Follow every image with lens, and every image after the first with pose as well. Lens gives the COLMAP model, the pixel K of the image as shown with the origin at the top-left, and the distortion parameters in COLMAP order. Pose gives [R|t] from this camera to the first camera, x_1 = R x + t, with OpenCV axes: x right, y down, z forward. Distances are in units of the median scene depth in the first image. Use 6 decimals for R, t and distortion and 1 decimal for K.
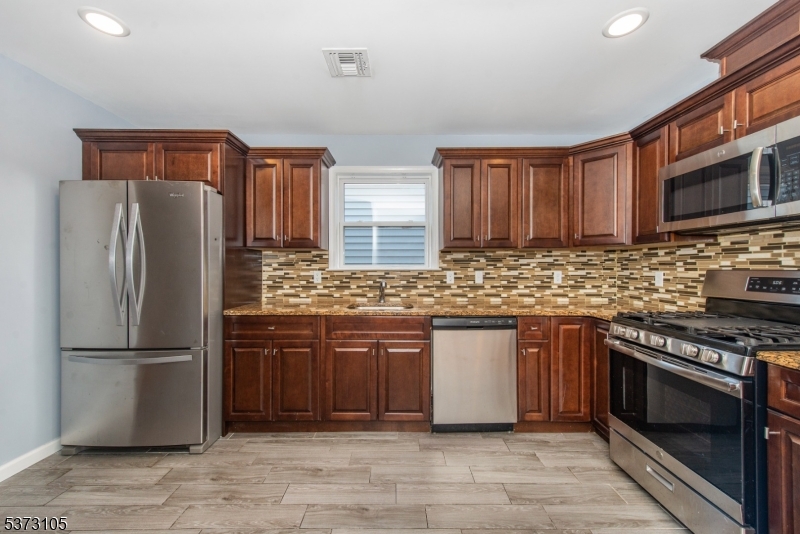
lens RADIAL K [[320.6, 0, 394.9], [0, 320.6, 267.5], [0, 0, 1]] dist [0.008896, 0.000138]
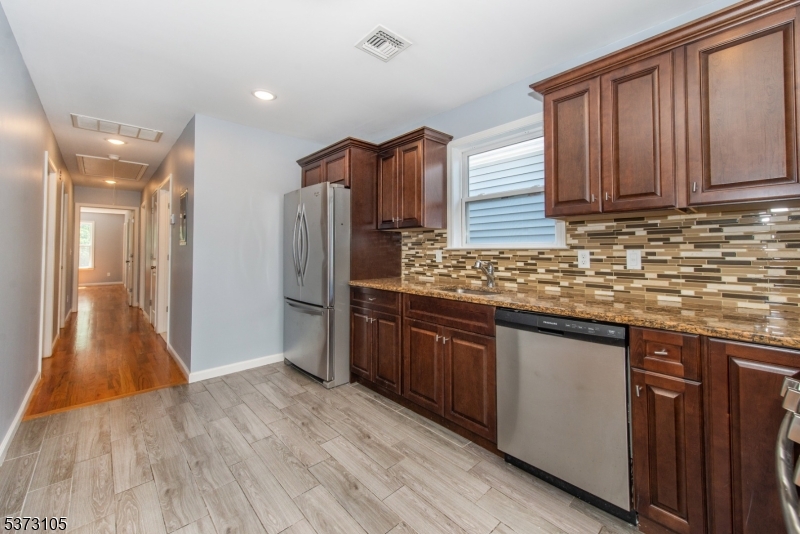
lens RADIAL K [[320.6, 0, 379.9], [0, 320.6, 242.7], [0, 0, 1]] dist [0.008896, 0.000138]
pose [[0.673000, -0.017443, -0.739437, 0.399836], [0.001919, 0.999760, -0.021837, 0.010489], [0.739640, 0.013278, 0.672872, 0.212595]]
